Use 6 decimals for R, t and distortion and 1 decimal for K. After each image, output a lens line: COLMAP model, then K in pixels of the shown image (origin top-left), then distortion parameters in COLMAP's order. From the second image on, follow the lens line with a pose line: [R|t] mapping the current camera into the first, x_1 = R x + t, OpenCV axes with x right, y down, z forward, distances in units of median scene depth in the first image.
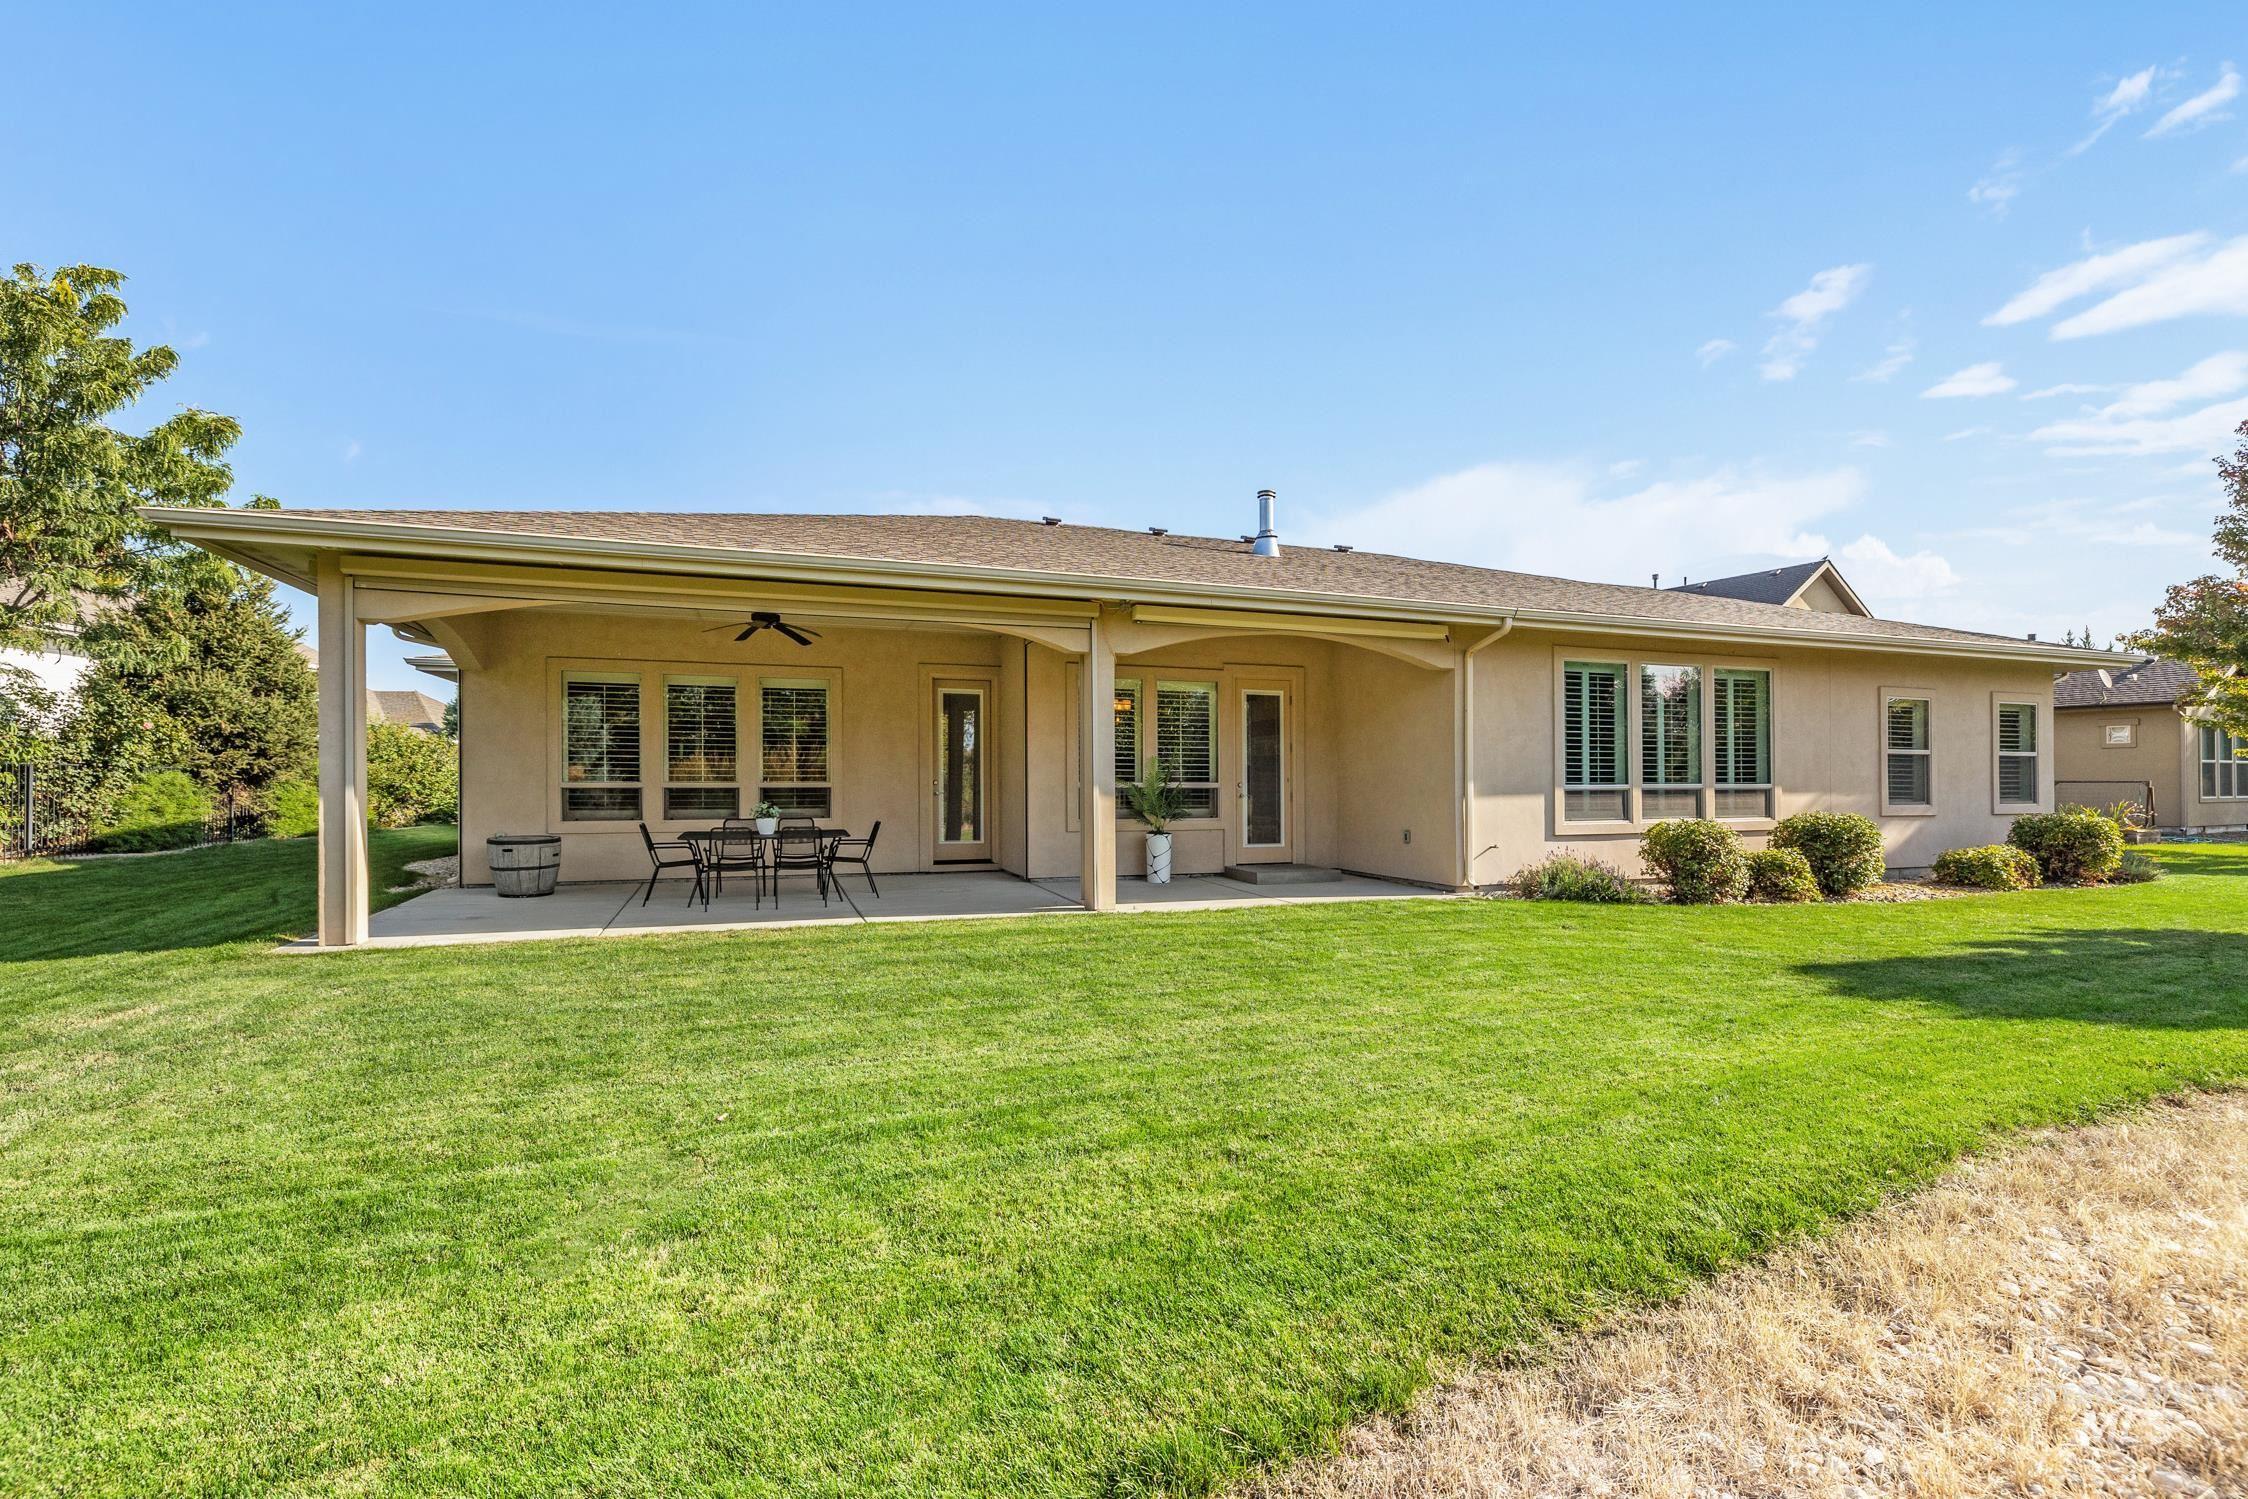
lens RADIAL K [[966.5, 0, 1124.0], [0, 966.5, 734.4], [0, 0, 1]] dist [-0.001465, -0.000023]
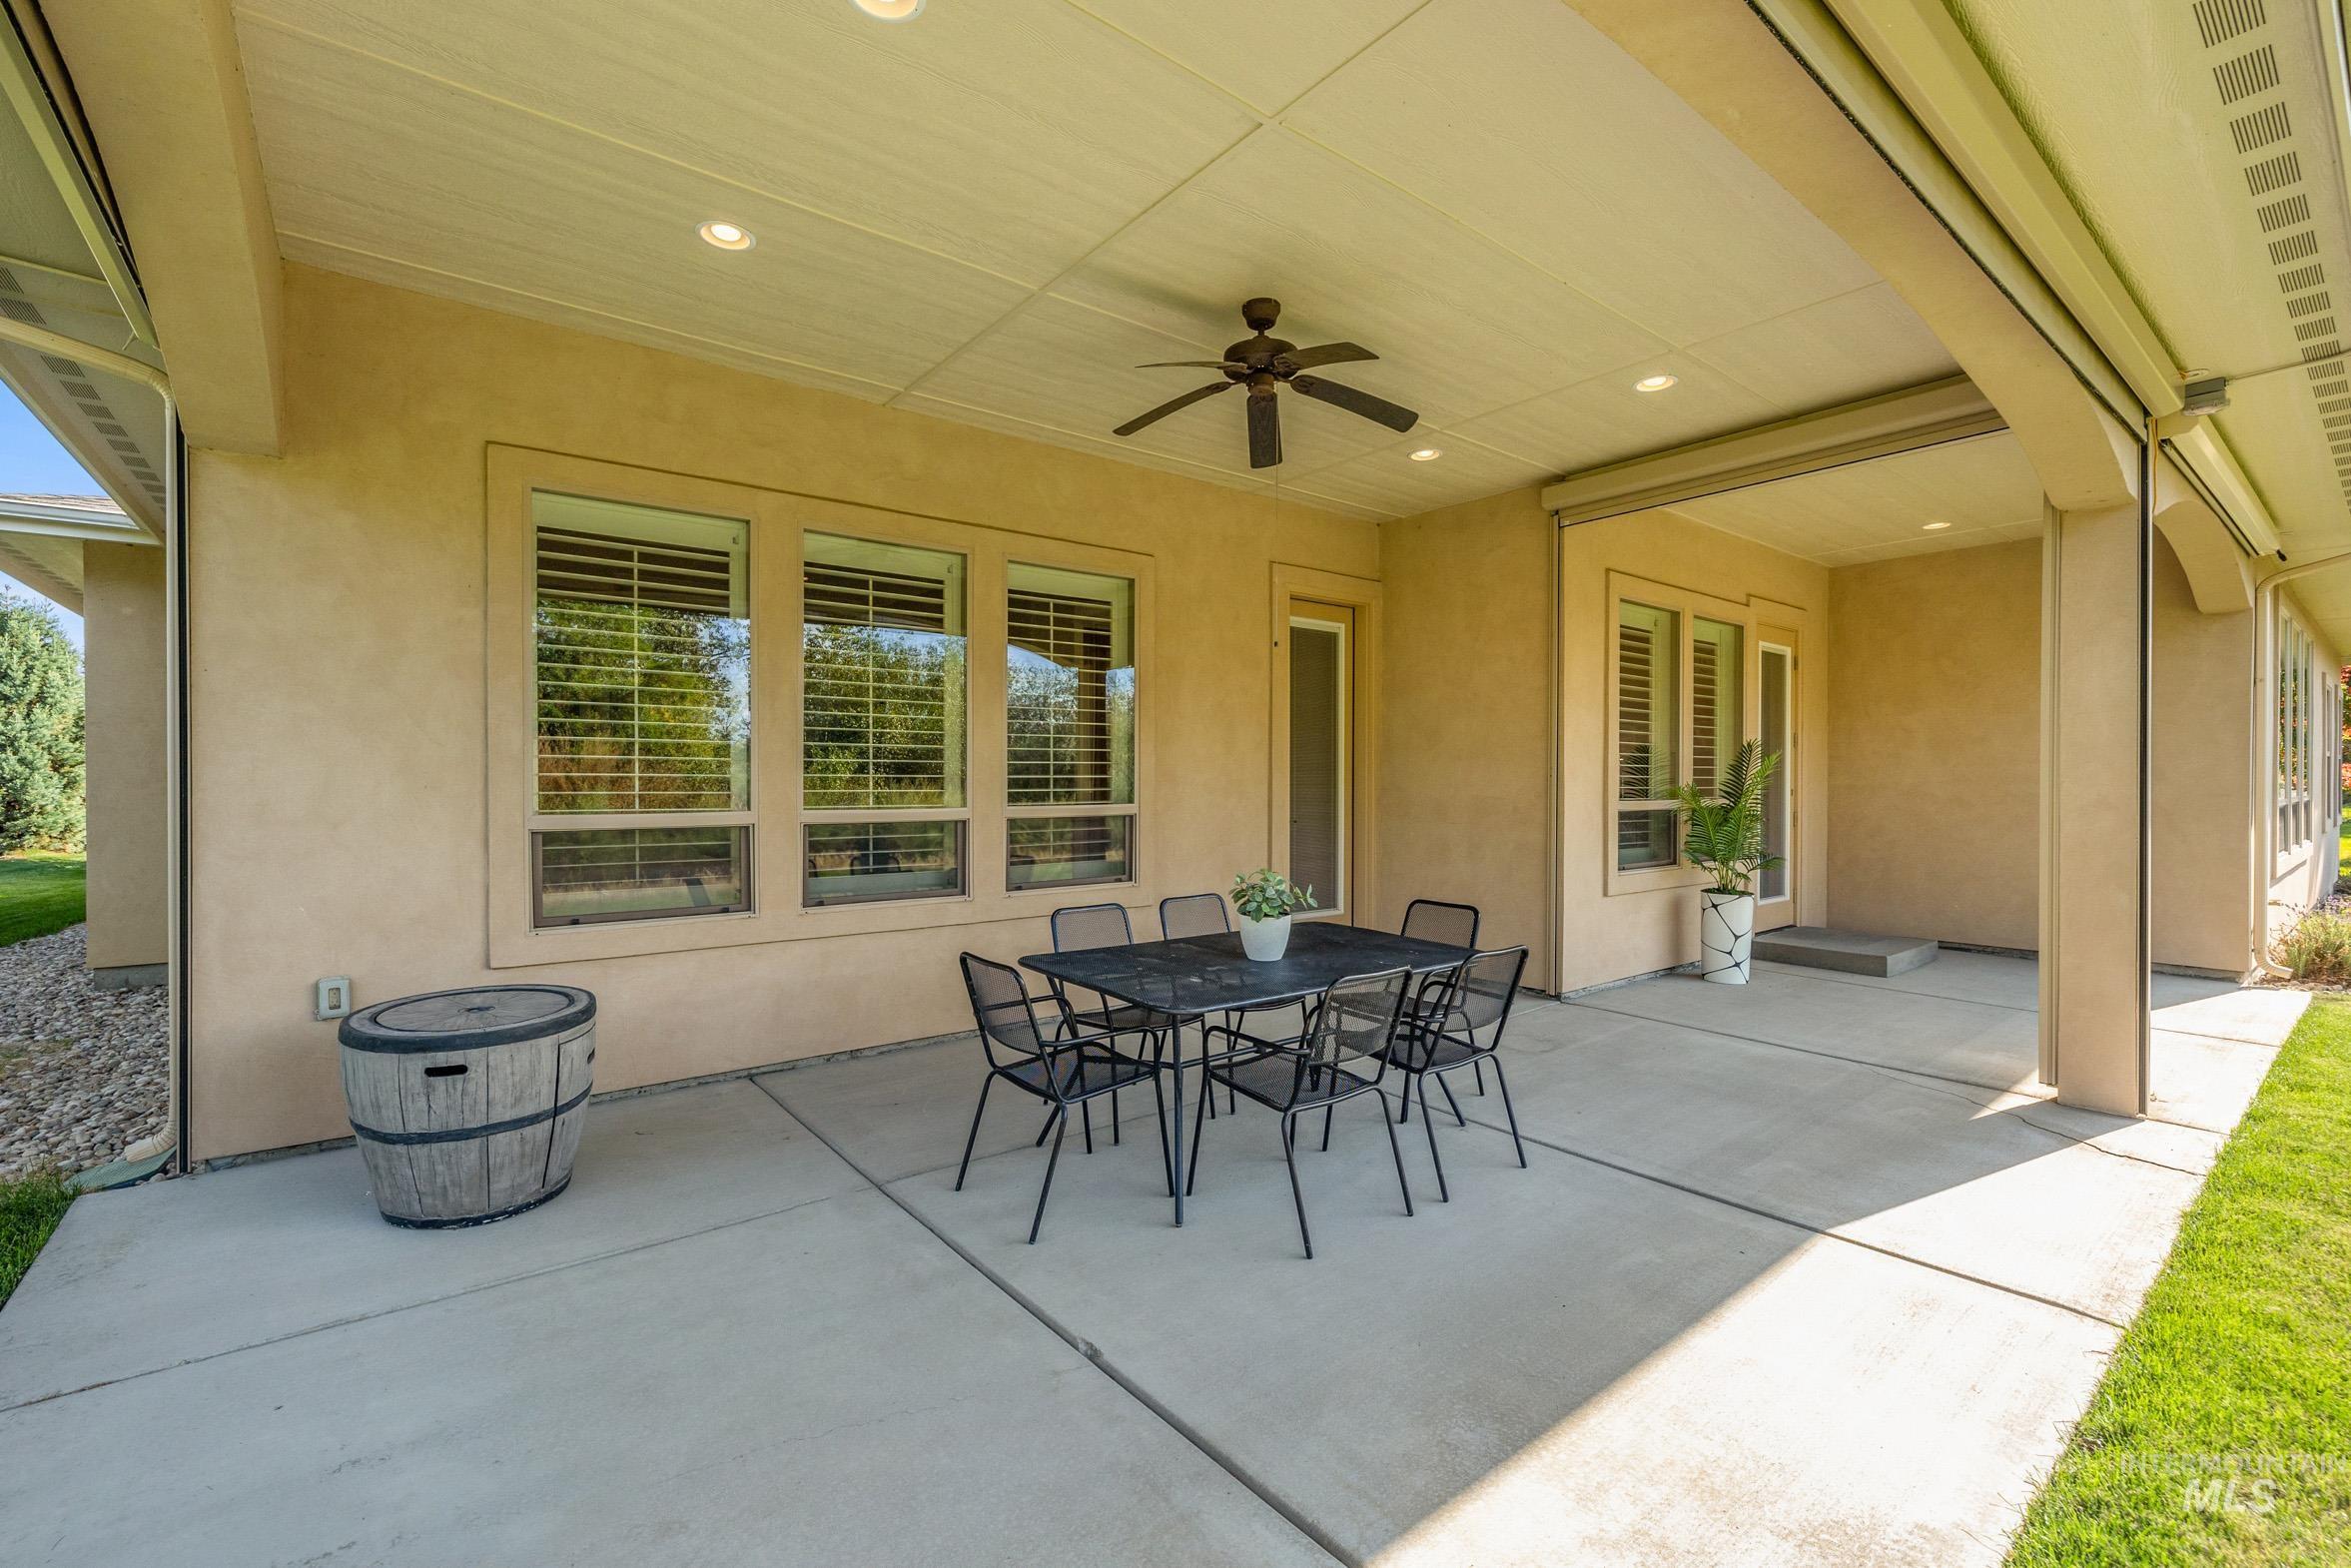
lens RADIAL K [[1010.7, 0, 1175.5], [0, 1010.7, 768.2], [0, 0, 1]] dist [-0.001465, -0.000023]
pose [[0.966094, 0.001418, 0.258187, -0.446279], [-0.010688, 0.999347, 0.034503, 0.016942], [-0.257970, -0.036092, 0.965479, 0.583649]]
